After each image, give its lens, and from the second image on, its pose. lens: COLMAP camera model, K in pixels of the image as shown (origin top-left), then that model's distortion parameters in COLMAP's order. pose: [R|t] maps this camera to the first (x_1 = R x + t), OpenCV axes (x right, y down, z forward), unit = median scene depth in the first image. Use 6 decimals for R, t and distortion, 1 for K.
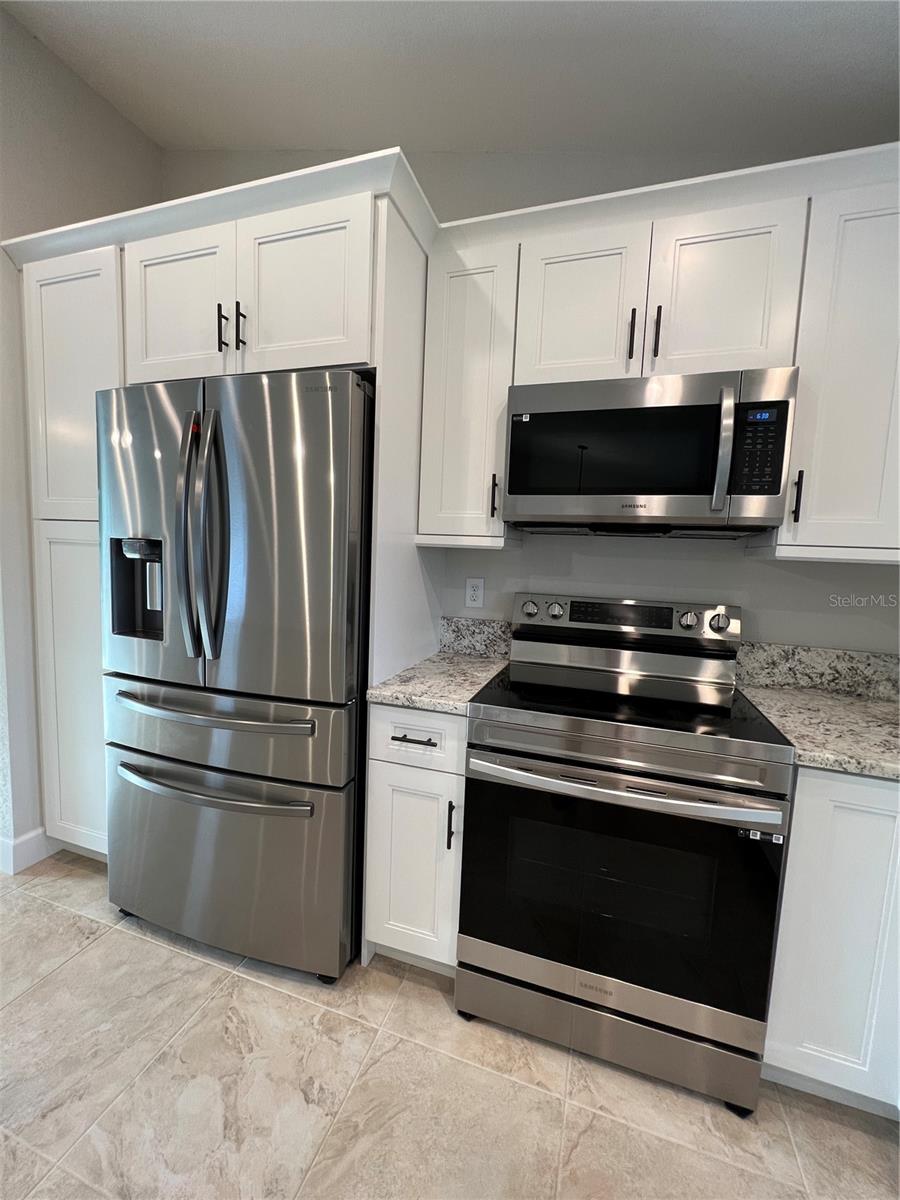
lens RADIAL K [[485.7, 0, 445.2], [0, 485.7, 598.3], [0, 0, 1]] dist [-0.000970, -0.000373]
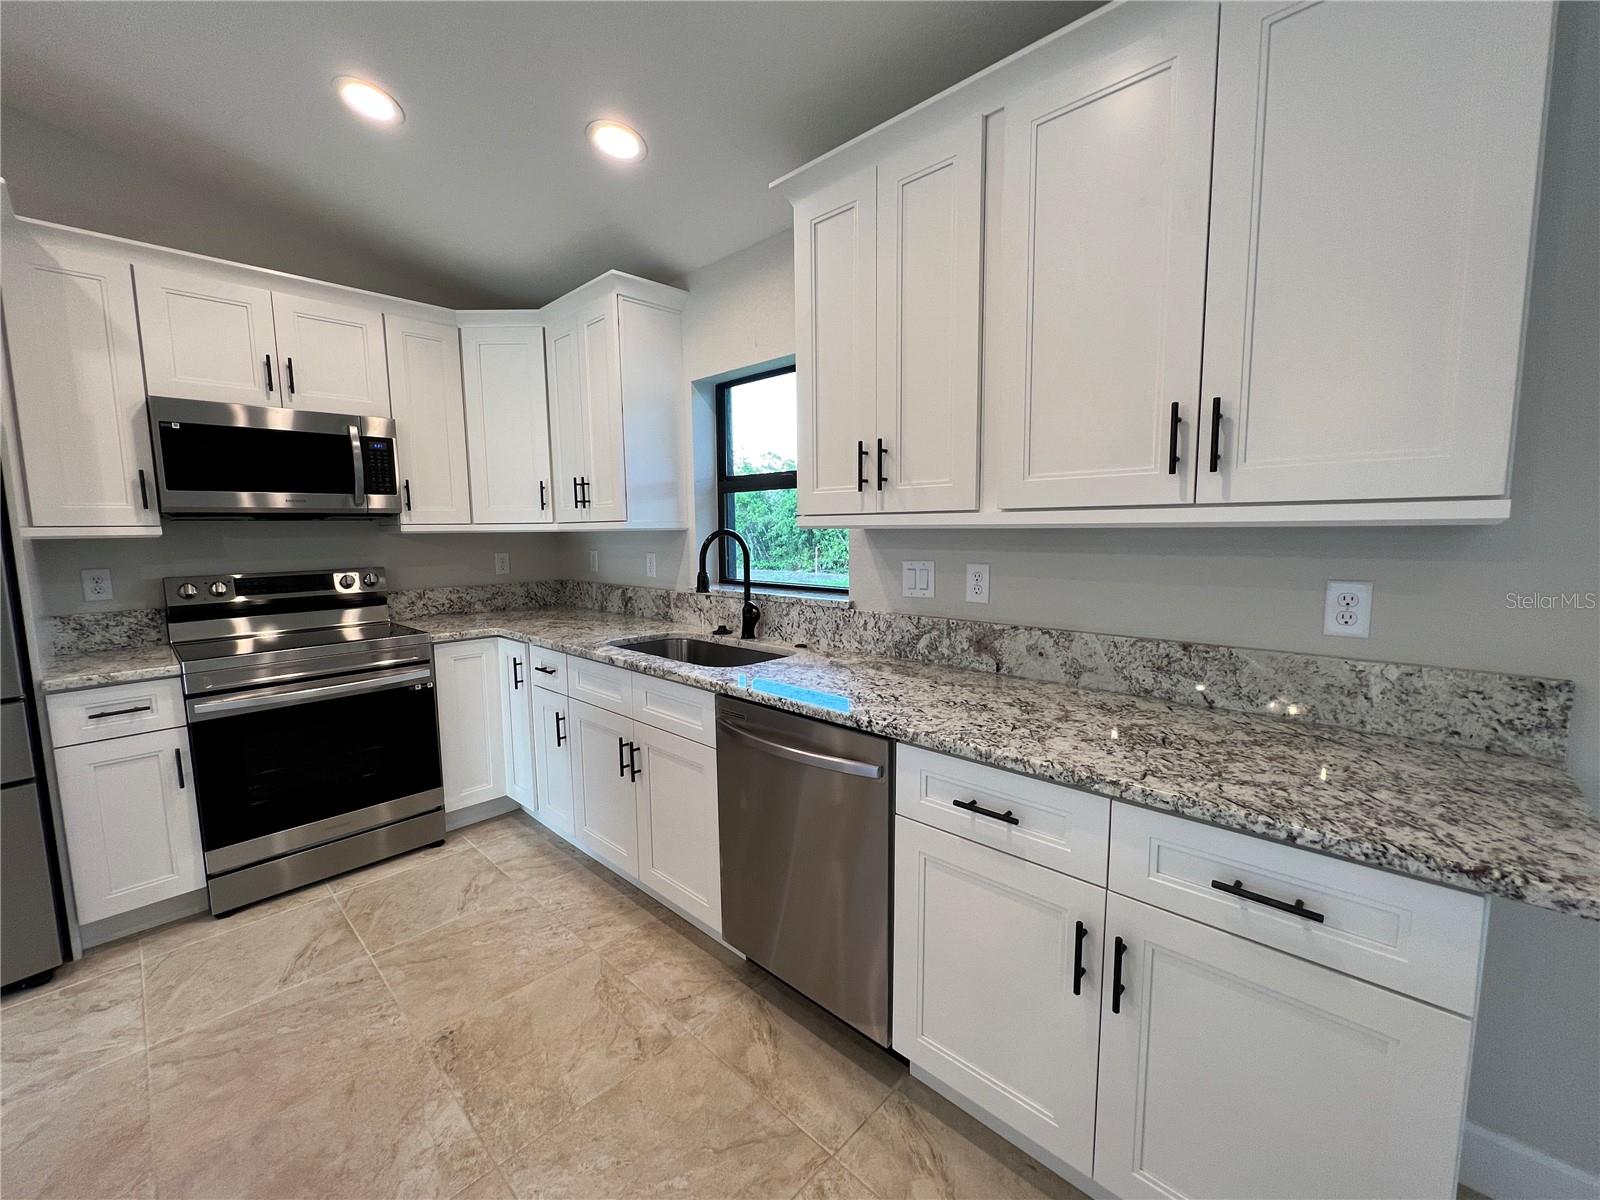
lens RADIAL K [[647.6, 0, 804.5], [0, 647.6, 593.3], [0, 0, 1]] dist [-0.000970, -0.000373]
pose [[0.405860, -0.138172, 0.903430, -0.725960], [0.118374, 0.988127, 0.097947, 0.061912], [-0.906237, 0.067190, 0.417397, -1.067099]]
